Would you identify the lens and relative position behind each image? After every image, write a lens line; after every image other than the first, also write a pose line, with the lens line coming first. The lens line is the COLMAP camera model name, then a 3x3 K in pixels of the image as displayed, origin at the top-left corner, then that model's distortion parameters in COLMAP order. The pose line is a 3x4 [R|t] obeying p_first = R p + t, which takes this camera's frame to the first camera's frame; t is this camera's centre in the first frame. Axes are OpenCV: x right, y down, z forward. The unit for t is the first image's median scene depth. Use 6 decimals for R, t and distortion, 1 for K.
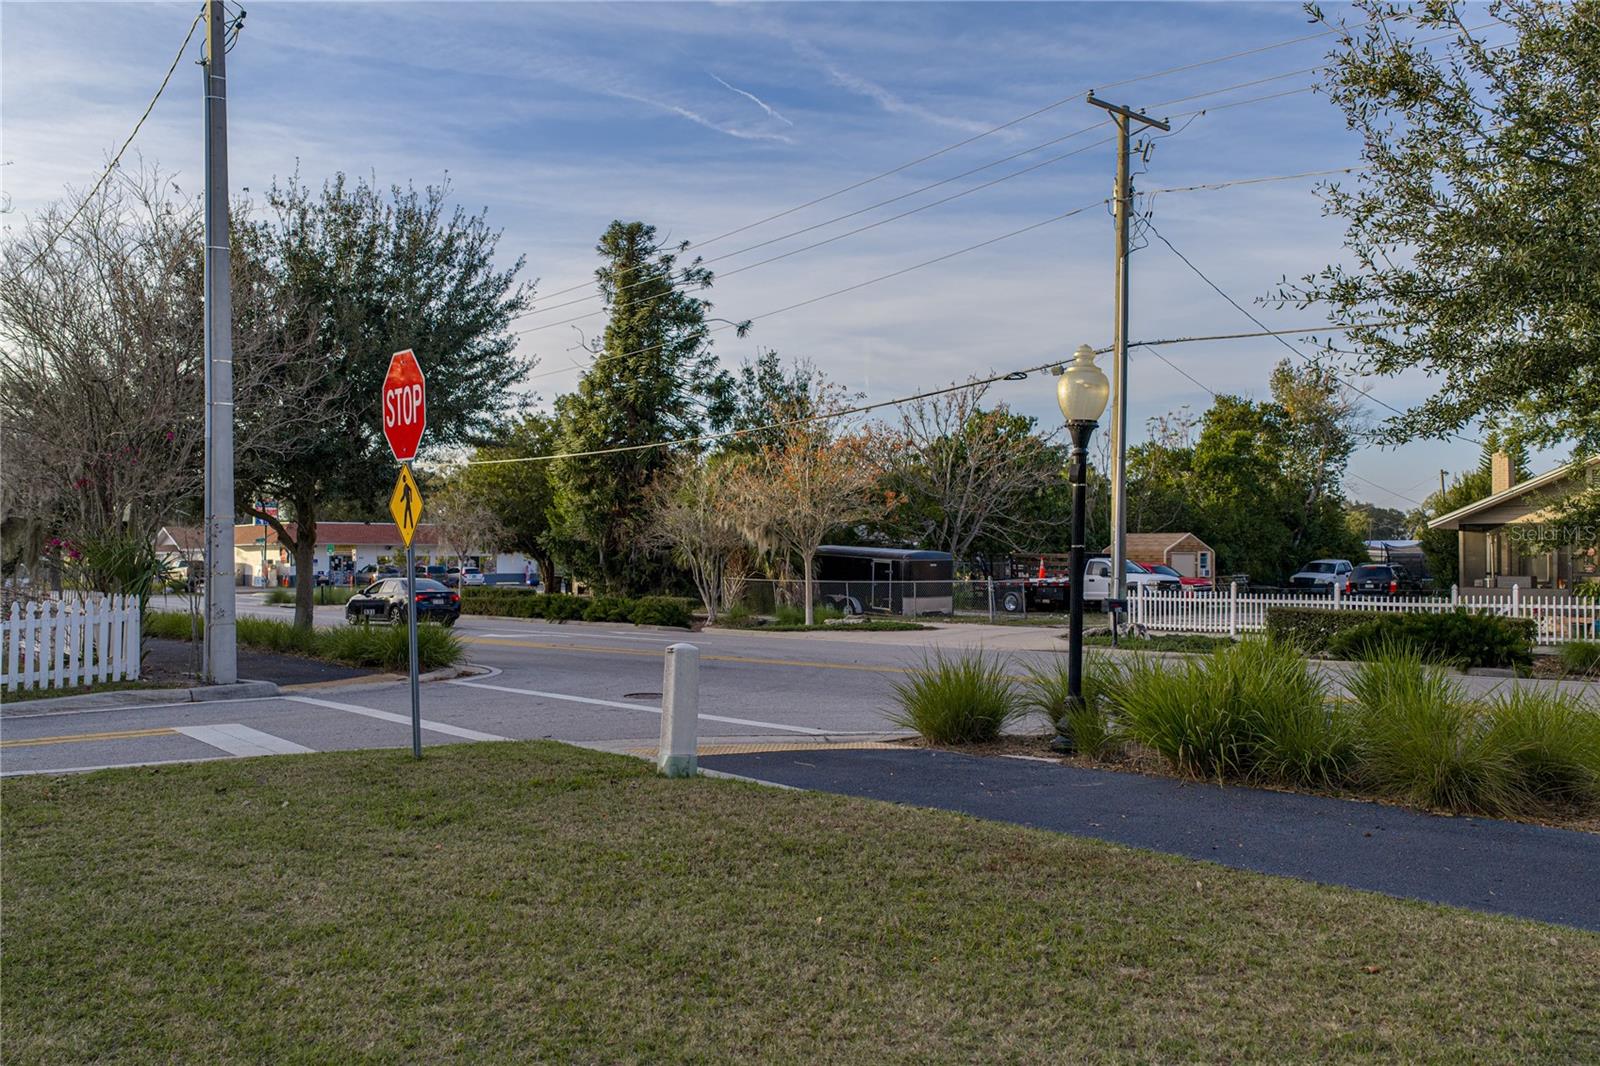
lens RADIAL K [[1337.5, 0, 812.6], [0, 1337.5, 533.0], [0, 0, 1]] dist [0.020226, -0.037468]
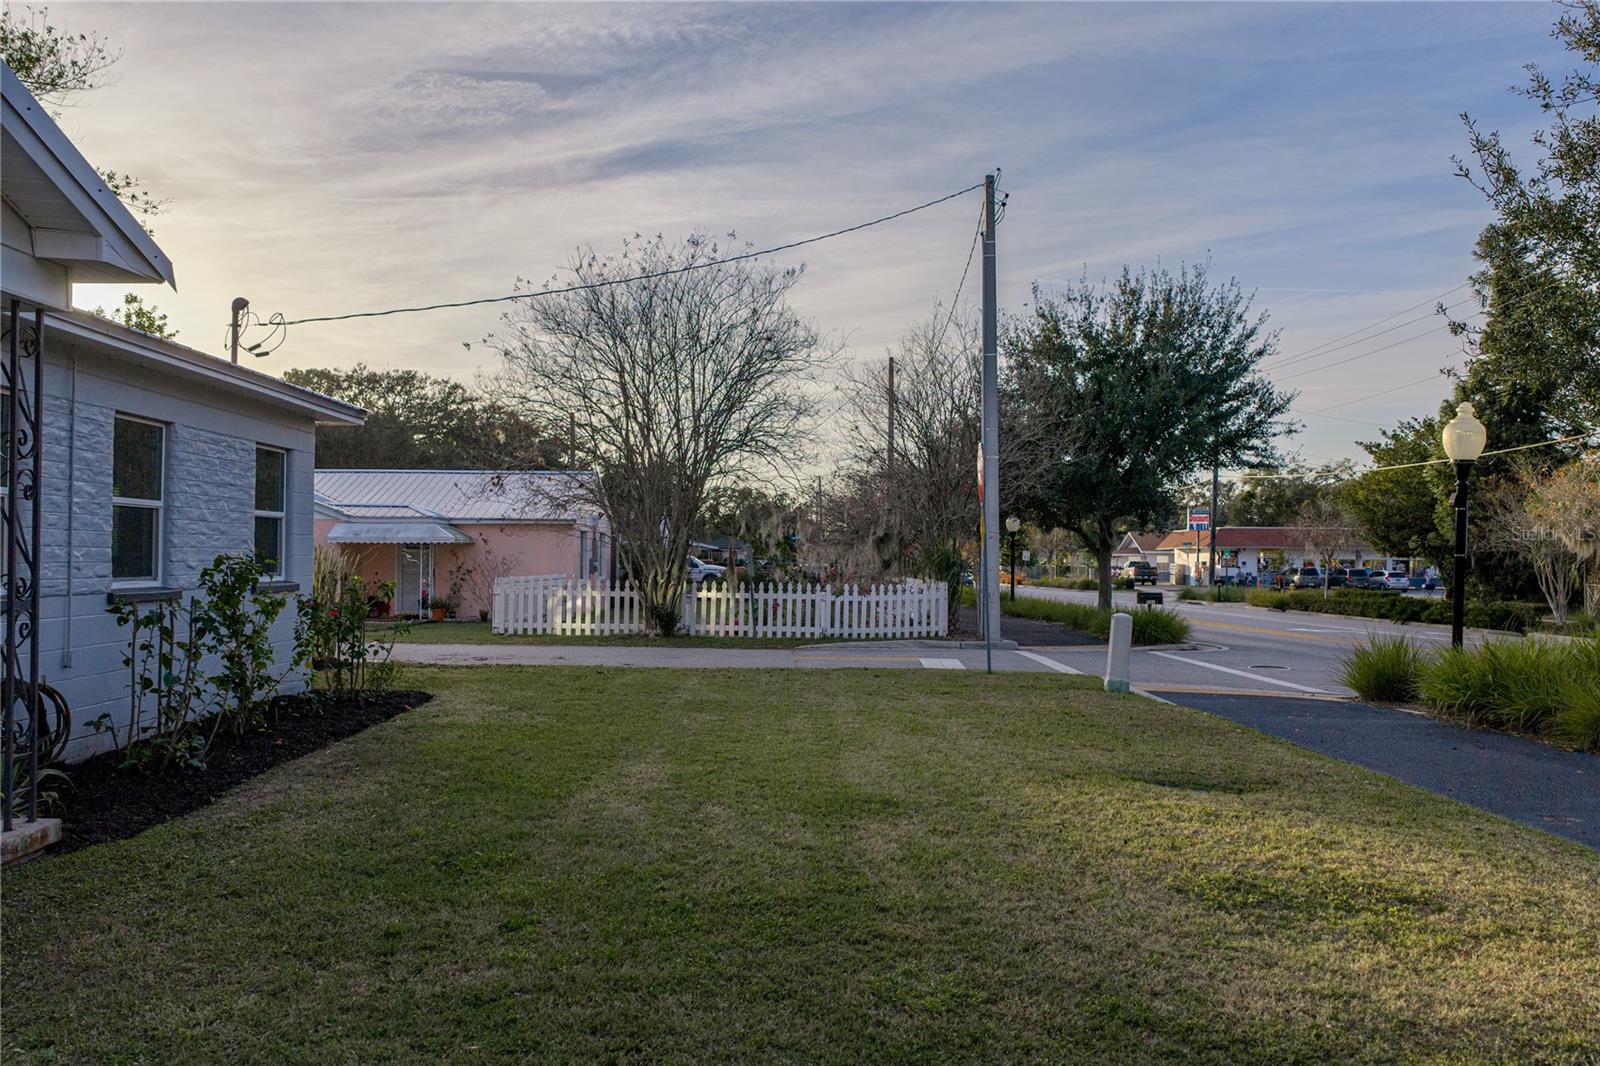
lens RADIAL K [[1337.5, 0, 800.9], [0, 1337.5, 539.5], [0, 0, 1]] dist [0.020226, -0.037468]
pose [[0.755033, 0.000240, -0.655687, 0.233411], [0.001822, 0.999995, 0.002464, -0.004321], [0.655684, -0.003055, 0.755029, -0.171581]]
